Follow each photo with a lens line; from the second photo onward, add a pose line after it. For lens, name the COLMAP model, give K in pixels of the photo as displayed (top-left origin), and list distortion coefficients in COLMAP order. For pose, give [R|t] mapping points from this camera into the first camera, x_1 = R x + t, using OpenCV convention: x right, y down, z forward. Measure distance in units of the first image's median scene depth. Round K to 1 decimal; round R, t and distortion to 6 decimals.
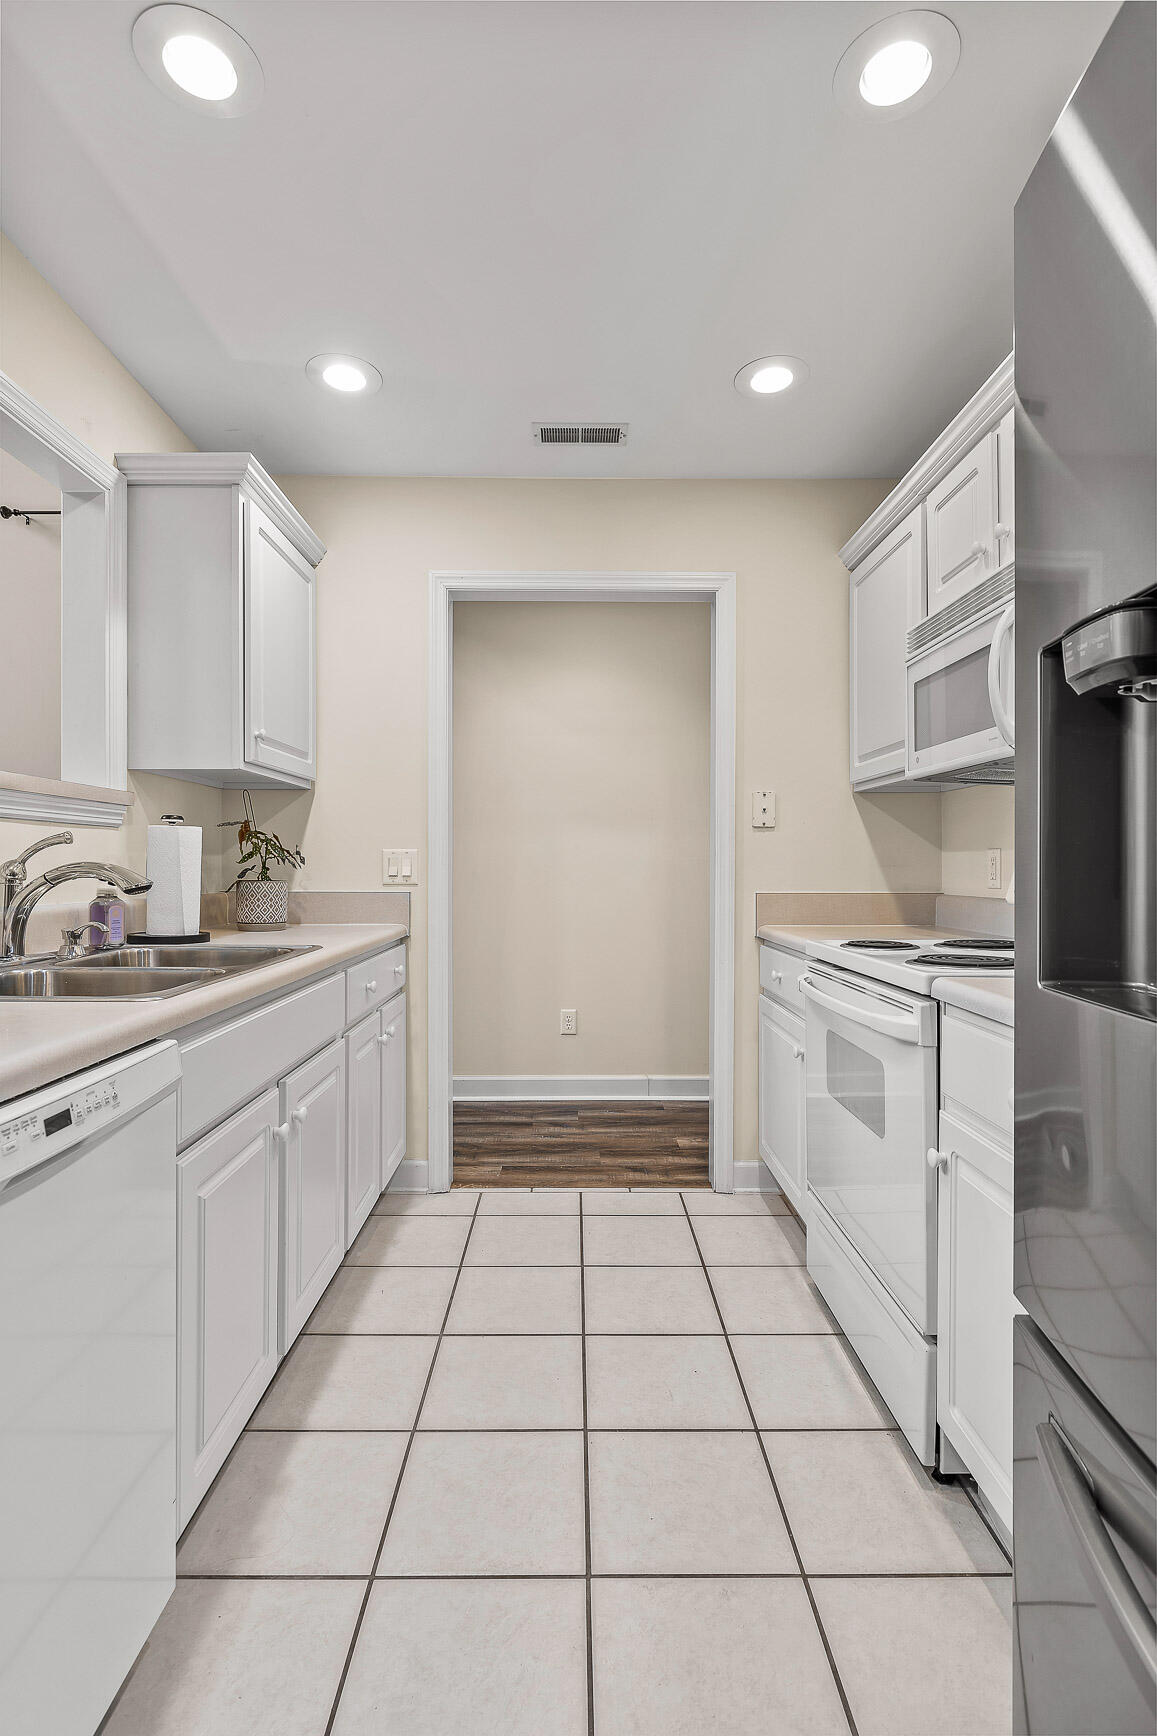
lens RADIAL K [[845.1, 0, 574.4], [0, 845.1, 868.3], [0, 0, 1]] dist [-0.003894, -0.000787]
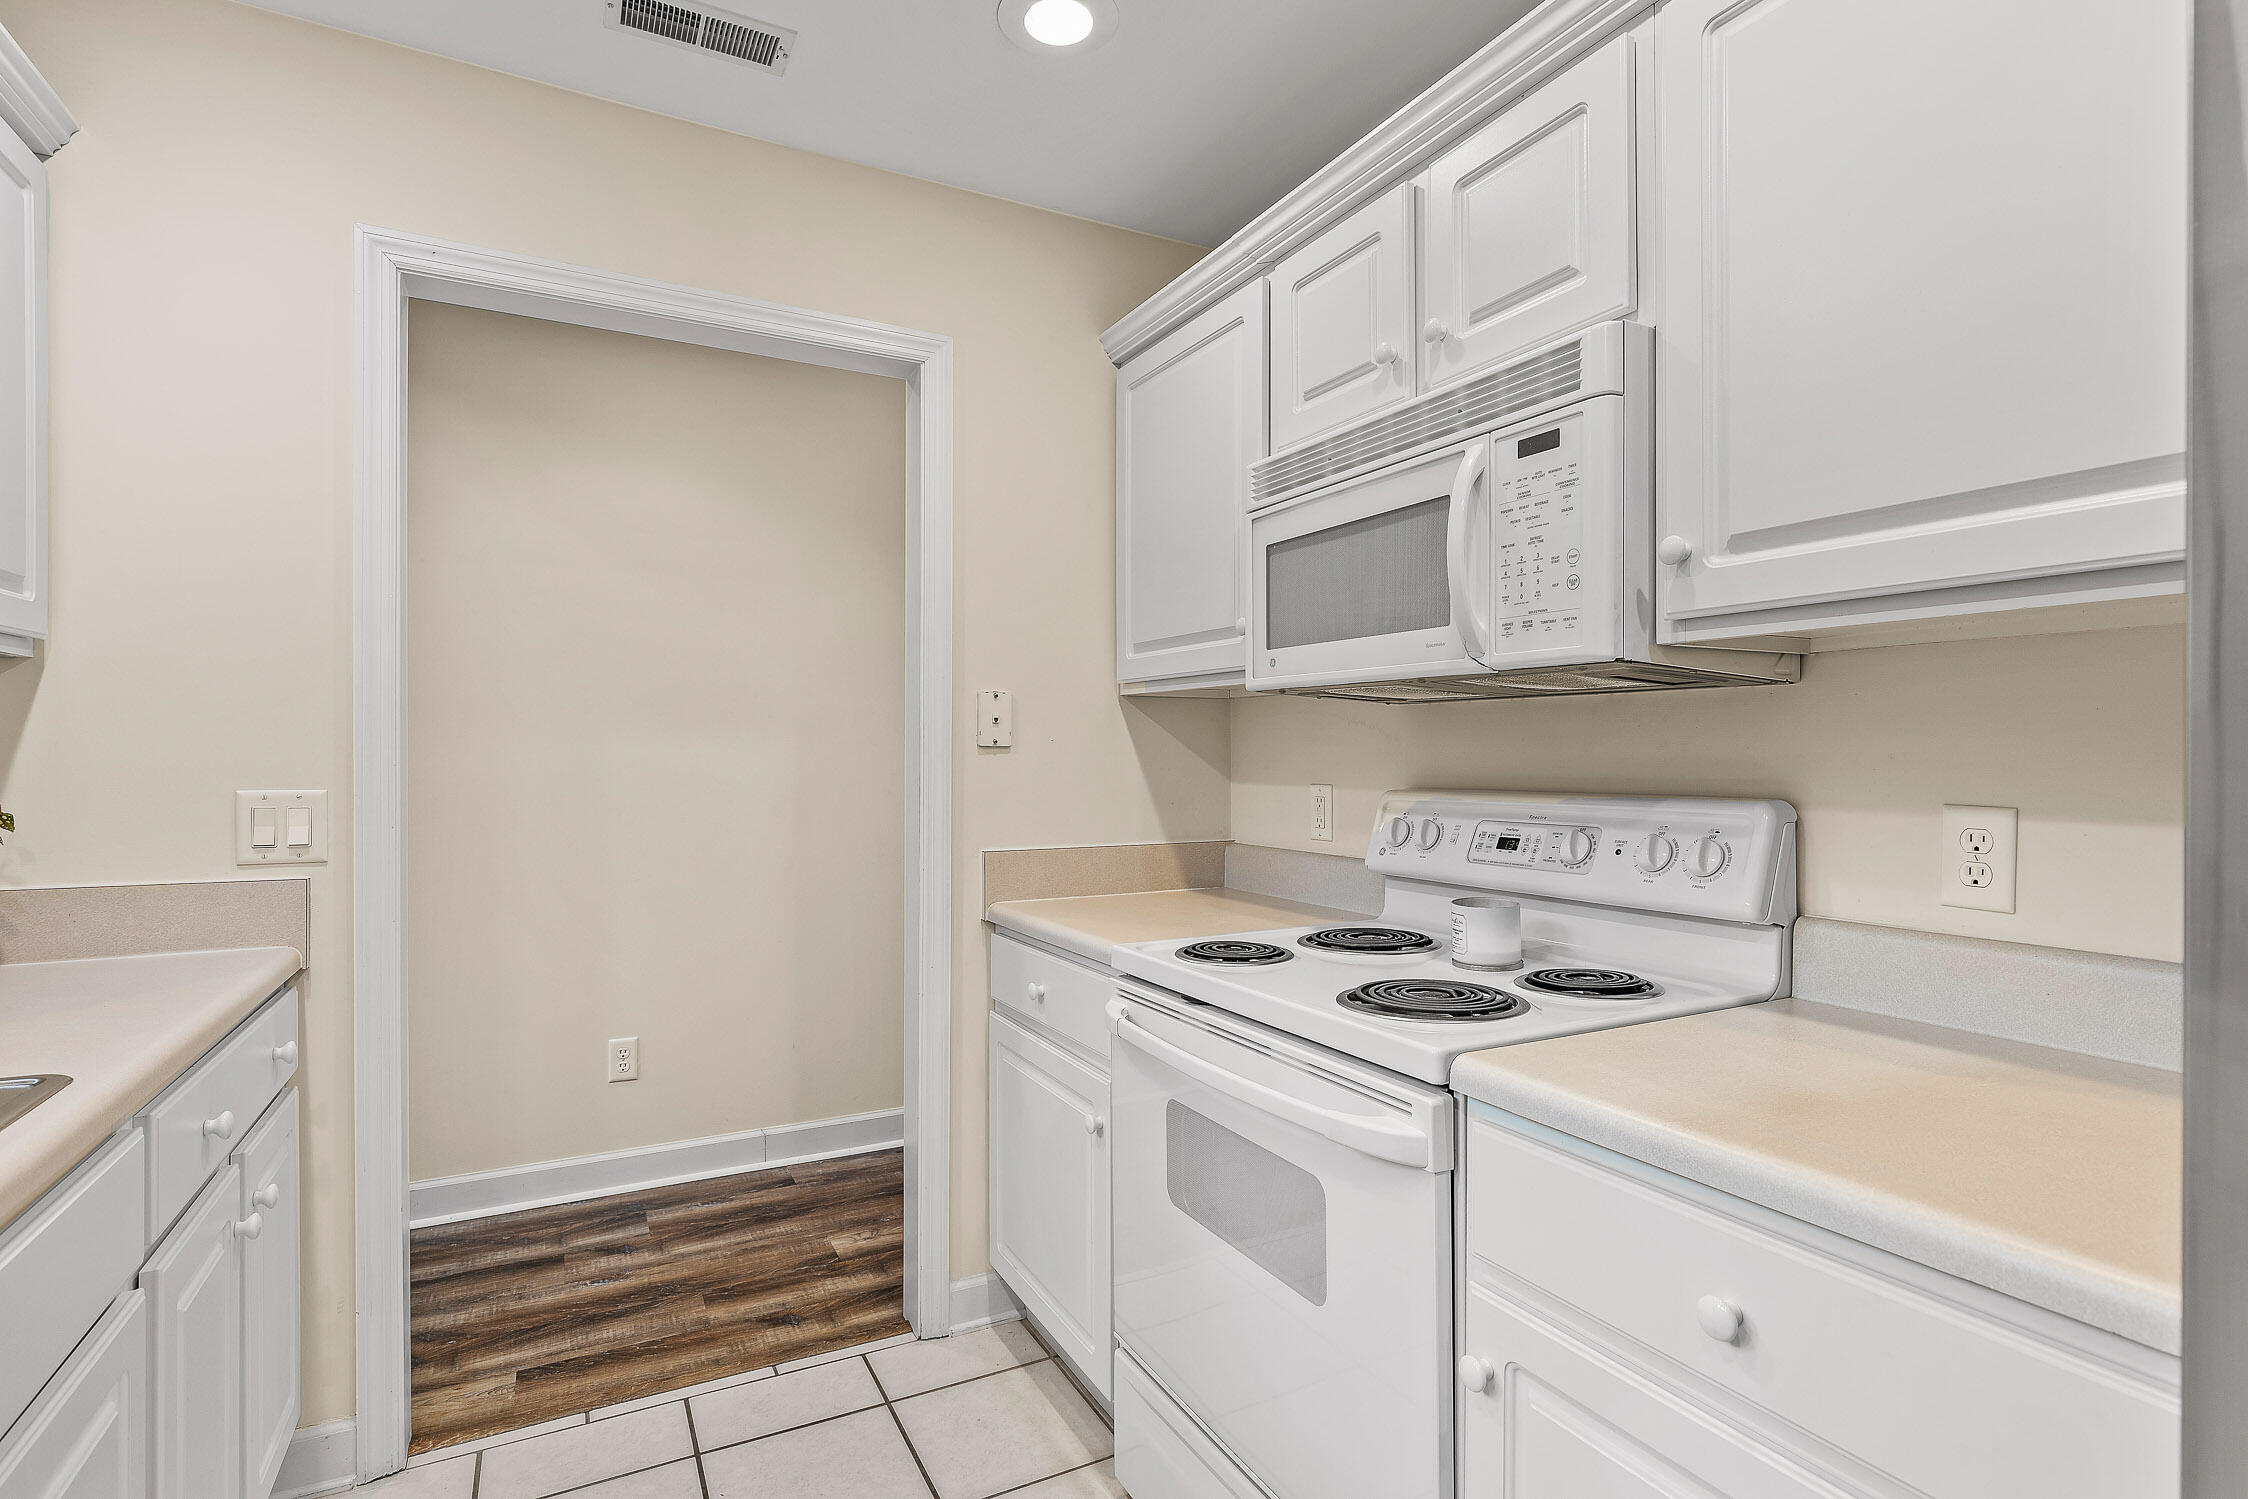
lens RADIAL K [[1094.3, 0, 1131.9], [0, 1094.3, 759.2], [0, 0, 1]] dist [-0.003894, -0.000787]
pose [[0.884393, -0.001555, 0.466741, -0.069146], [-0.000176, 0.999993, 0.003665, -0.043036], [-0.466744, -0.003324, 0.884386, 0.227387]]
